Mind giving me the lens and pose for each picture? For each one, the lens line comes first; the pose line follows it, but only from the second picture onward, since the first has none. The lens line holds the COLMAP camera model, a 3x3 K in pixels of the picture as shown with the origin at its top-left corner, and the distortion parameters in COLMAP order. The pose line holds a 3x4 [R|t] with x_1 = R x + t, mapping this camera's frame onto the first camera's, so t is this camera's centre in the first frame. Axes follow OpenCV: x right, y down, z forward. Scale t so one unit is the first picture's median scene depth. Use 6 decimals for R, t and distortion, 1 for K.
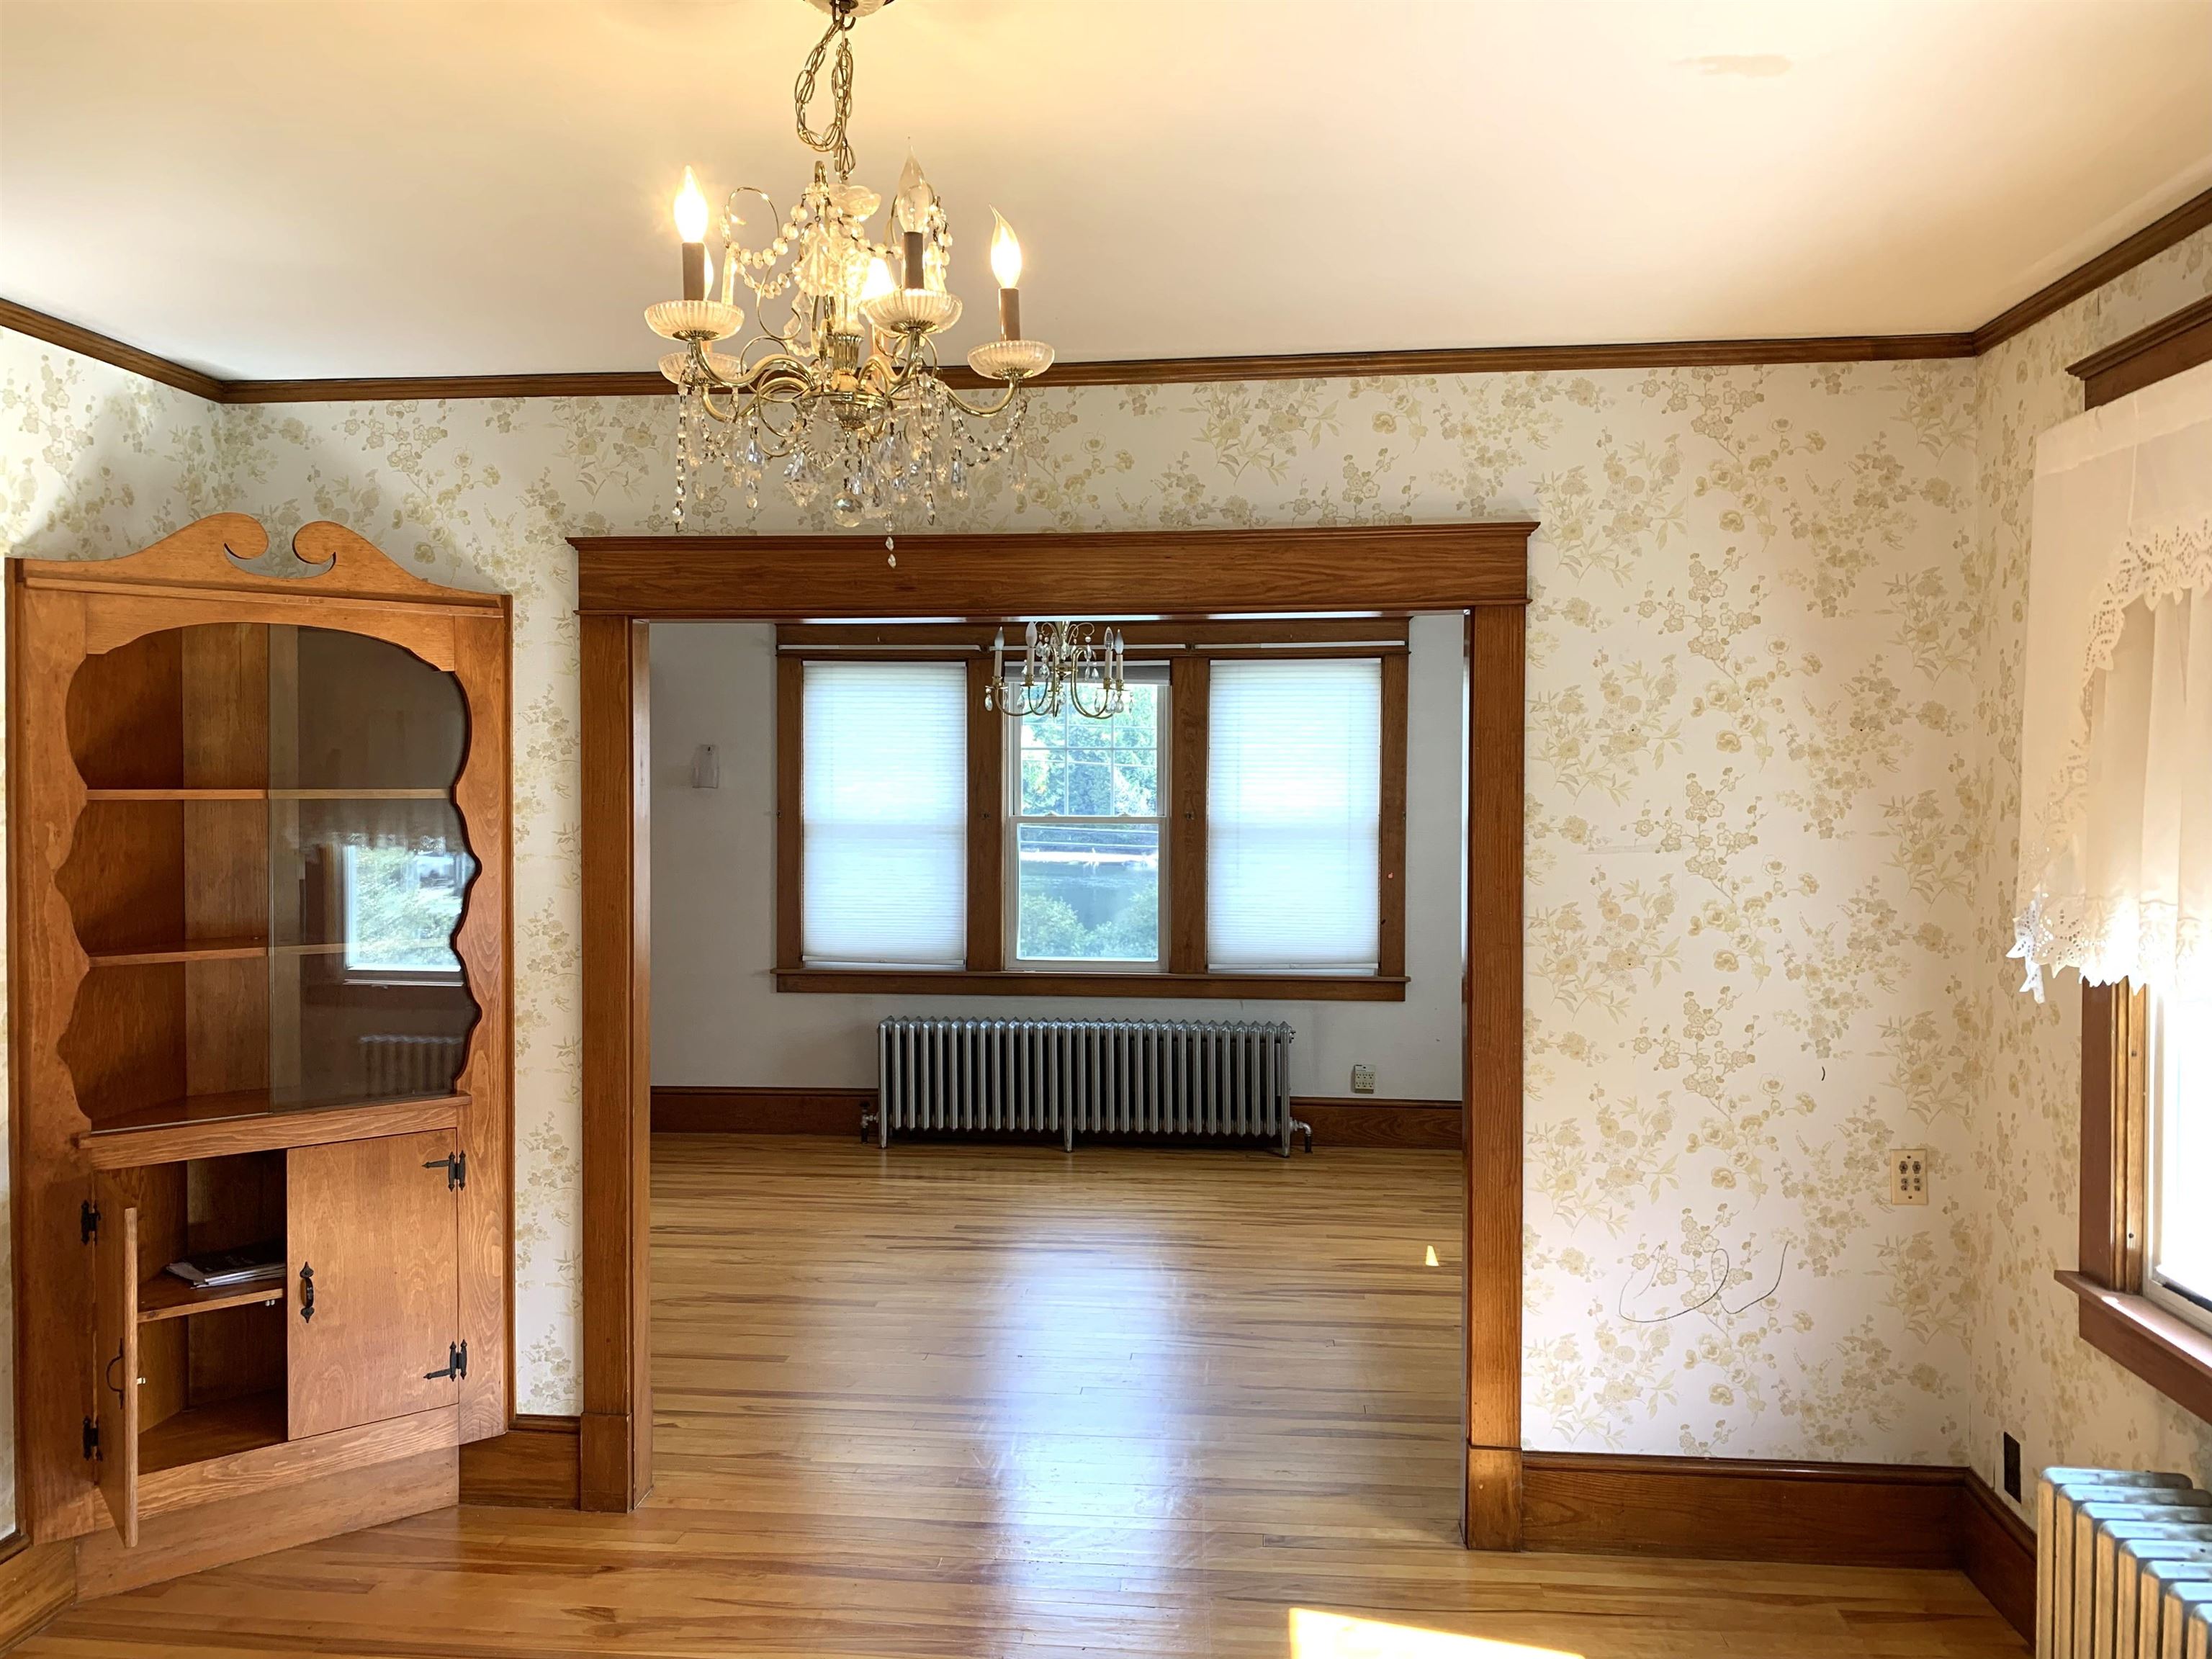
lens RADIAL K [[1672.2, 0, 1105.7], [0, 1672.2, 835.6], [0, 0, 1]] dist [-0.007750, 0.000439]
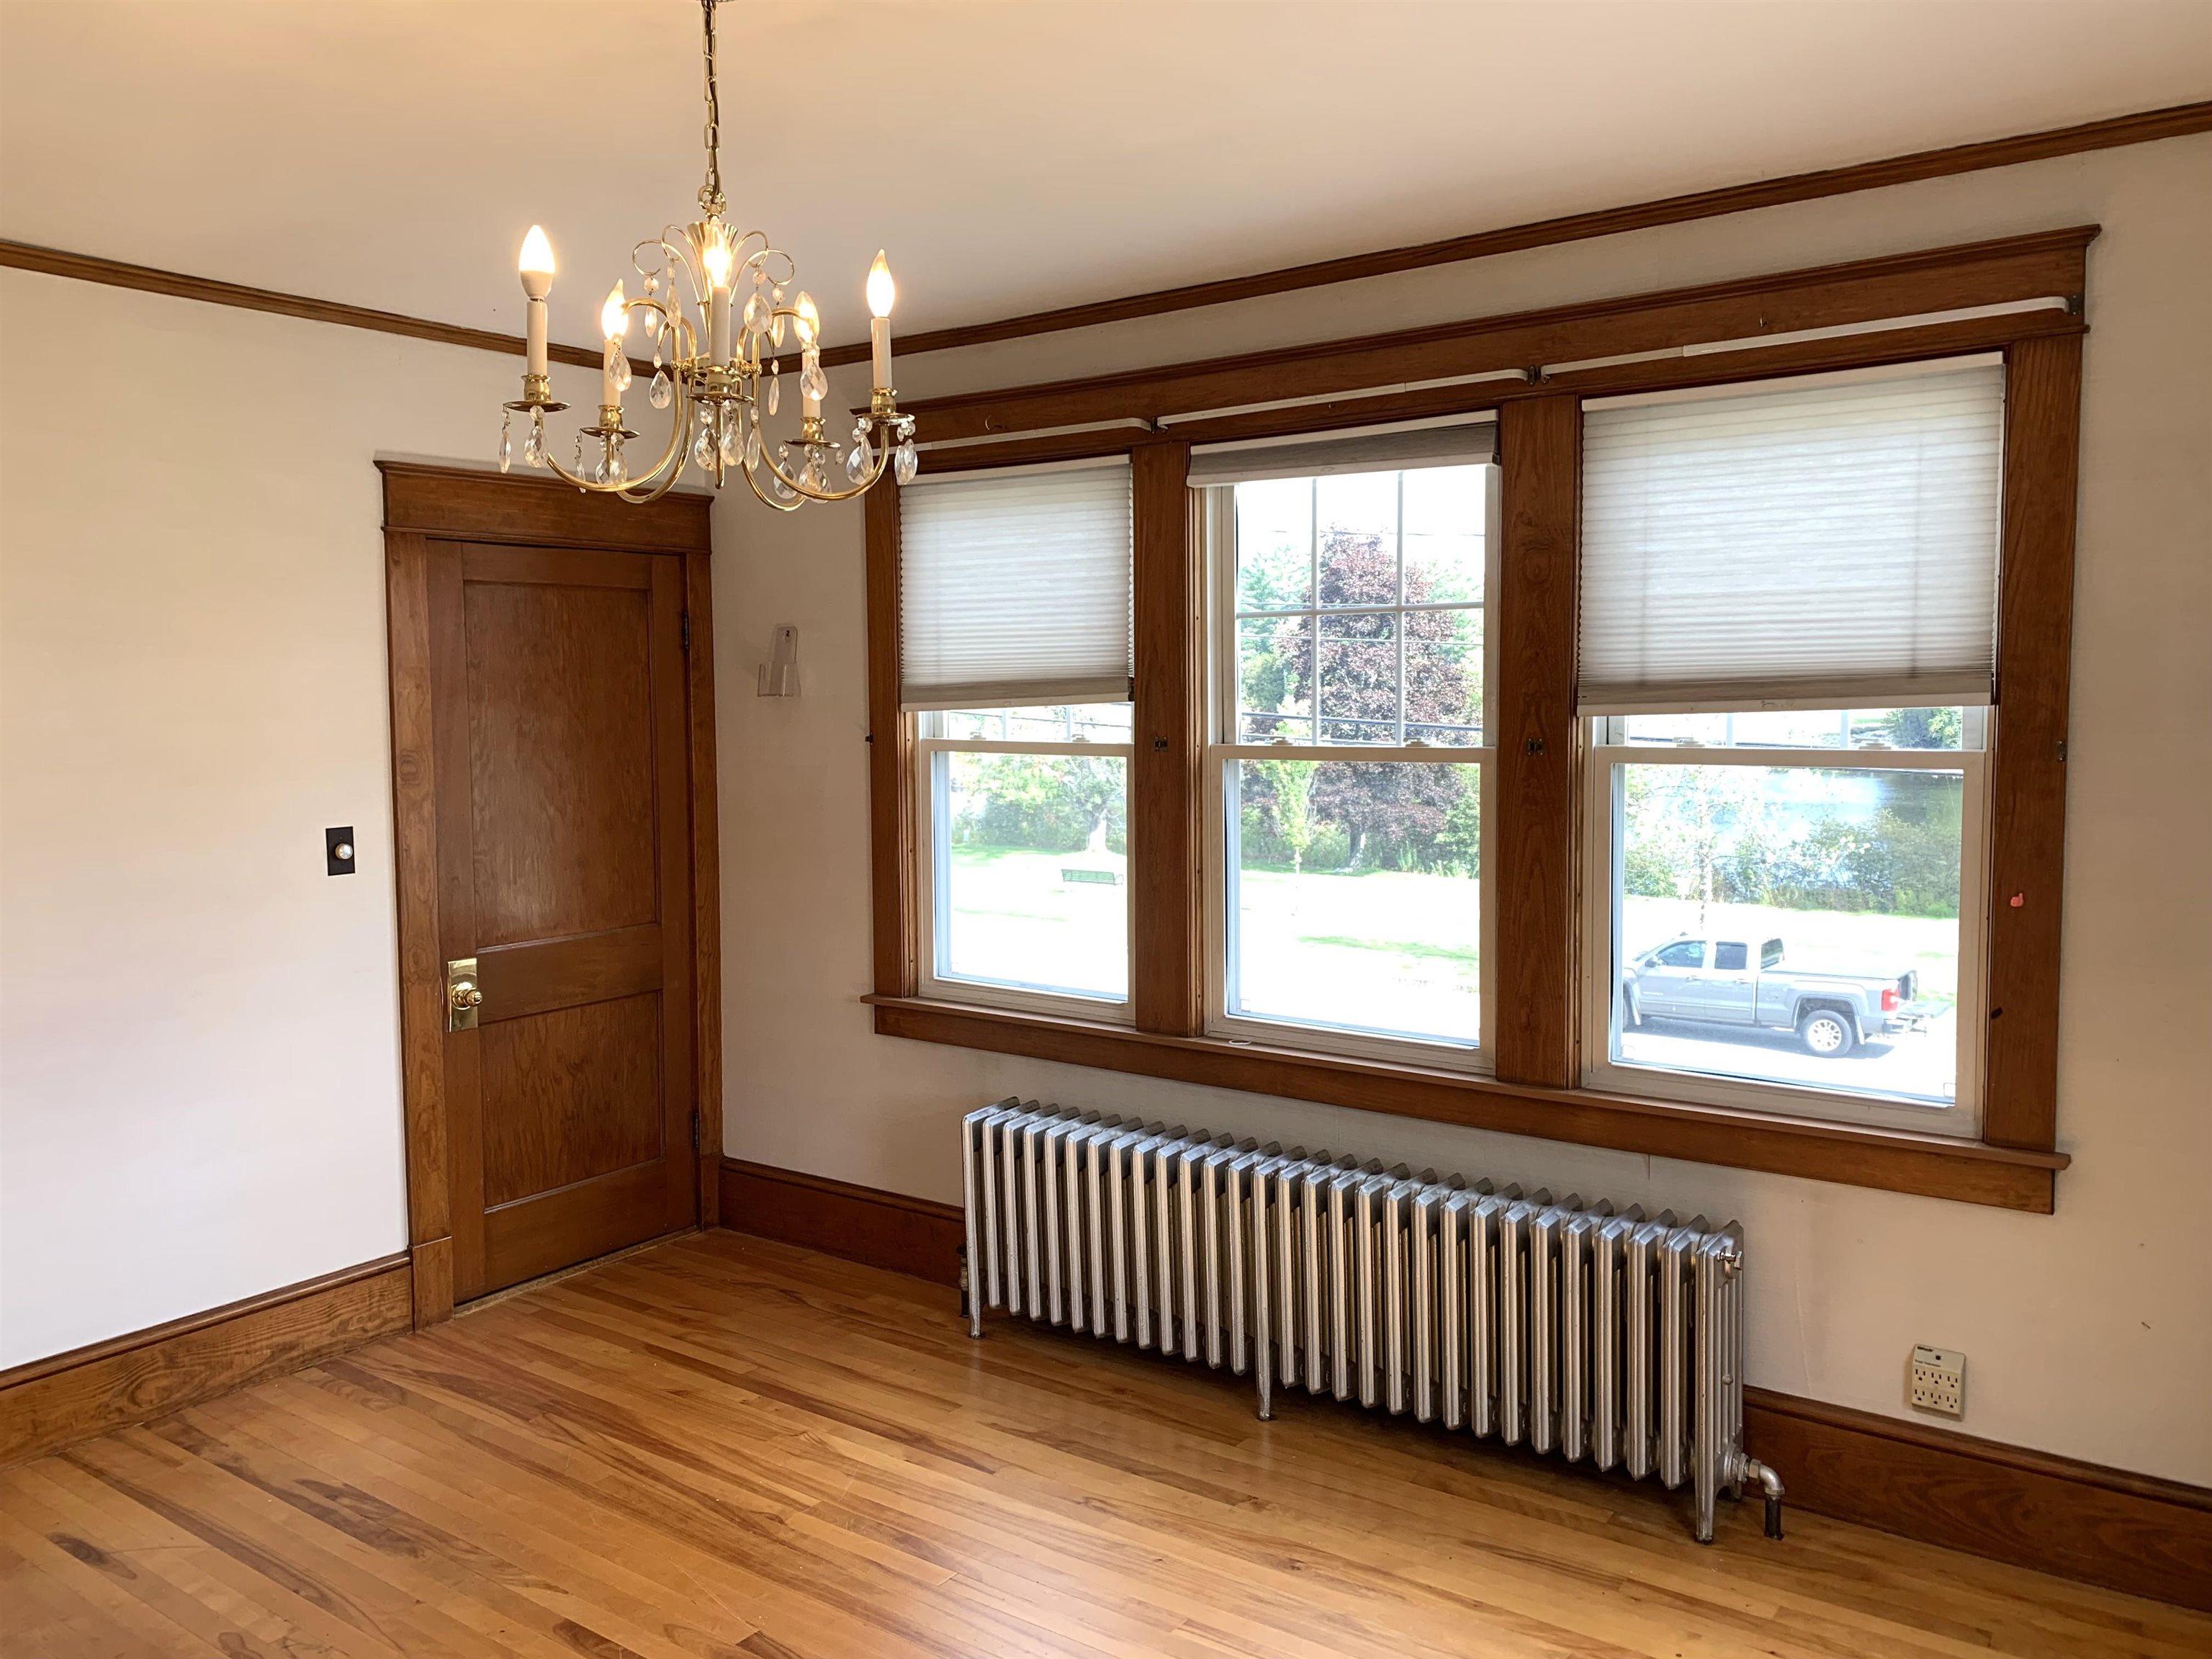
lens RADIAL K [[1672.2, 0, 1104.2], [0, 1672.2, 826.1], [0, 0, 1]] dist [-0.007750, 0.000439]
pose [[0.865268, 0.031828, -0.500299, 0.178978], [-0.011252, 0.998964, 0.044092, -0.009058], [0.501184, -0.032522, 0.864730, 0.542377]]
